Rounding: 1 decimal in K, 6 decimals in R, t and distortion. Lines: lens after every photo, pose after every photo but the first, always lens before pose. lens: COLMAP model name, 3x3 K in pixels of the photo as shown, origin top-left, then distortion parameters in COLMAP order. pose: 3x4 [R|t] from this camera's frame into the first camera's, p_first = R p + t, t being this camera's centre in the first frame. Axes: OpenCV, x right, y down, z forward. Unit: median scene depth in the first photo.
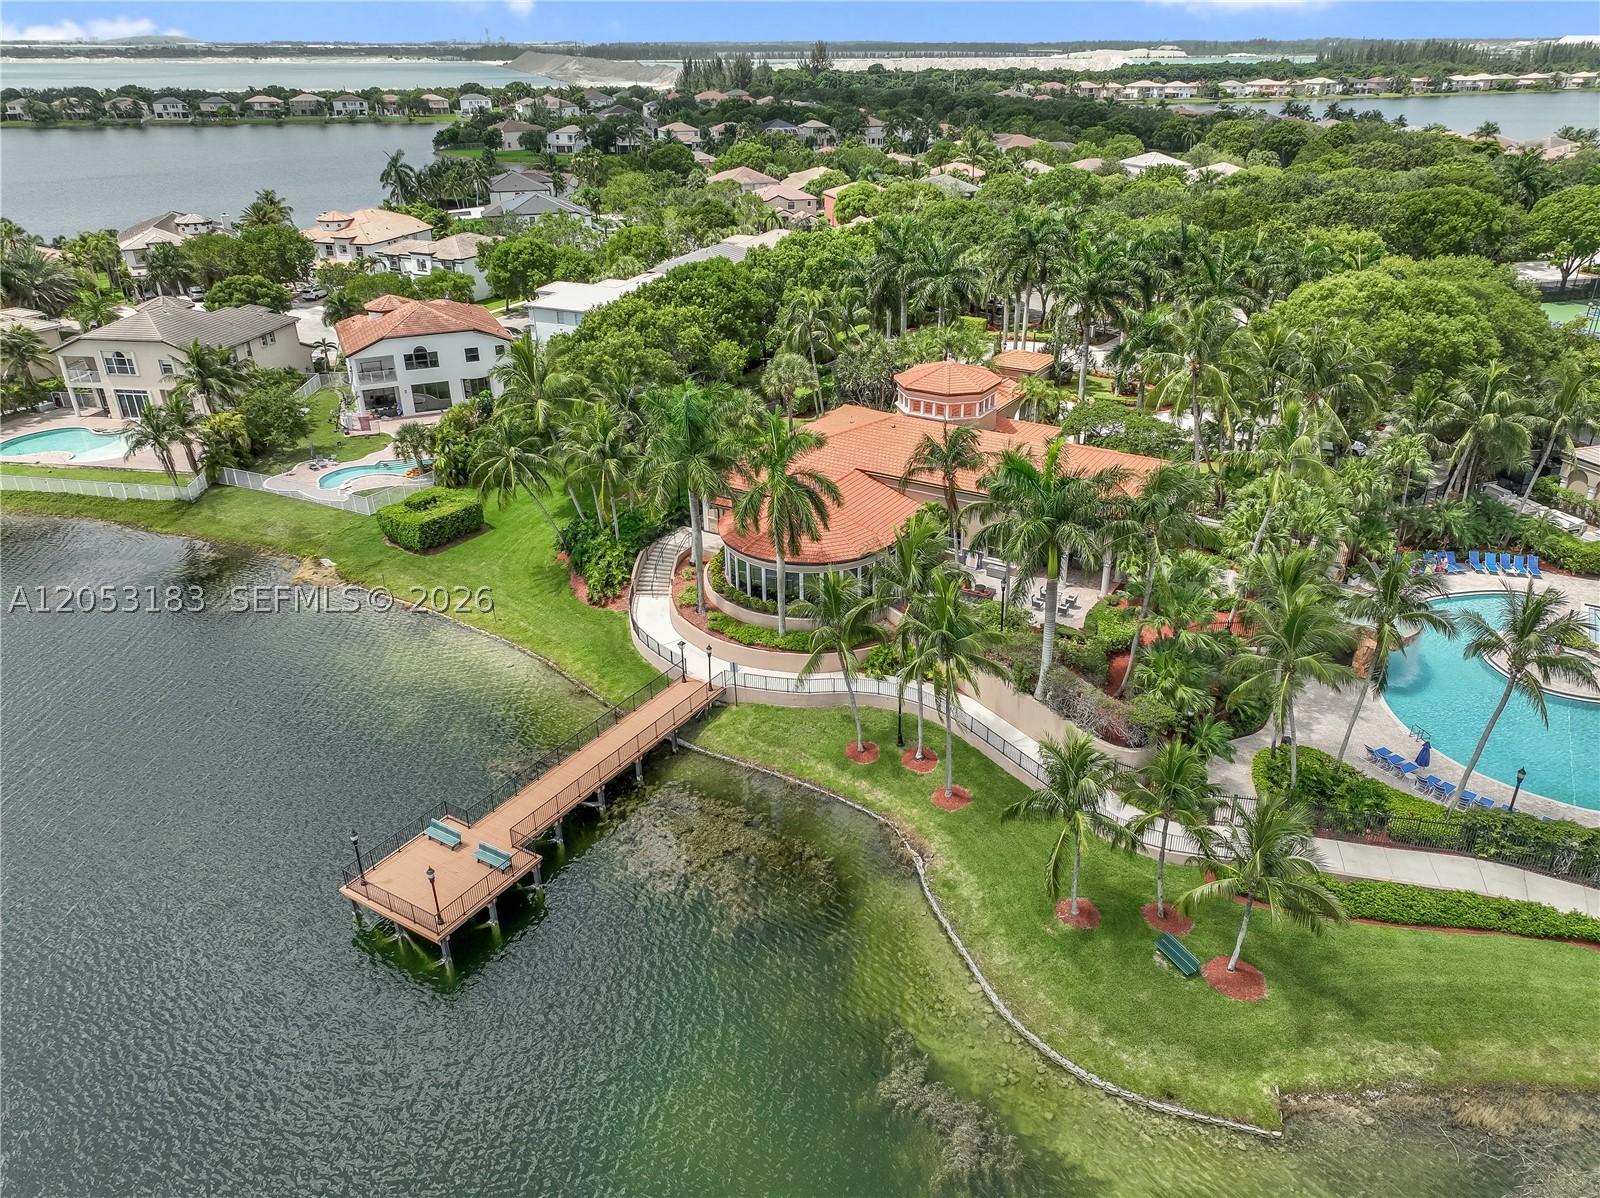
lens RADIAL K [[1118.4, 0, 800.0], [0, 1118.4, 599.0], [0, 0, 1]] dist [-0.013643, 0.028705]
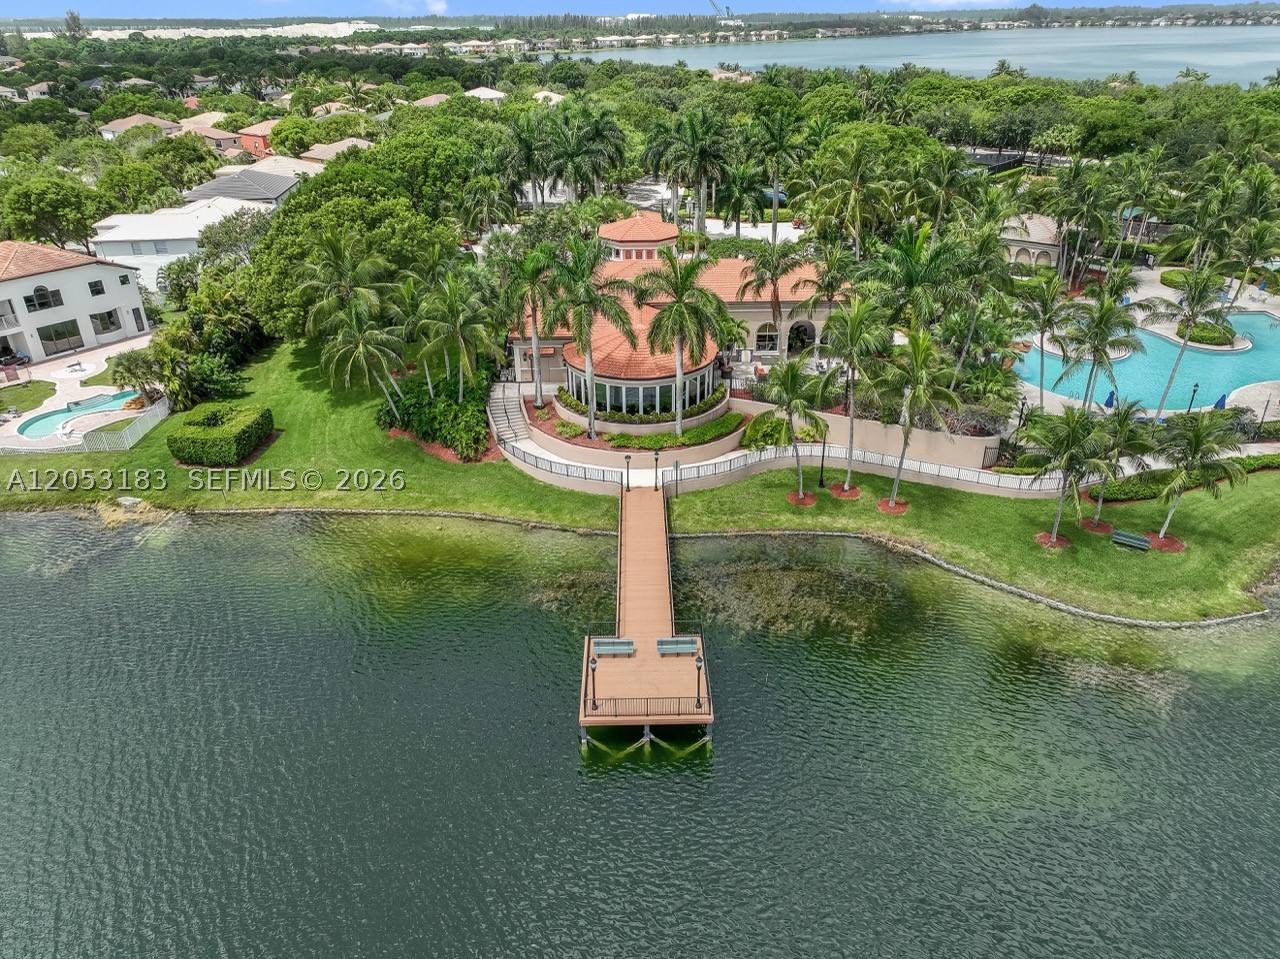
lens RADIAL K [[894.7, 0, 640.0], [0, 894.7, 479.5], [0, 0, 1]] dist [-0.013643, 0.028705]
pose [[0.850222, -0.246749, 0.465013, -0.296900], [0.239697, 0.967919, 0.075348, -0.002650], [-0.468687, 0.047399, 0.882092, 0.099533]]
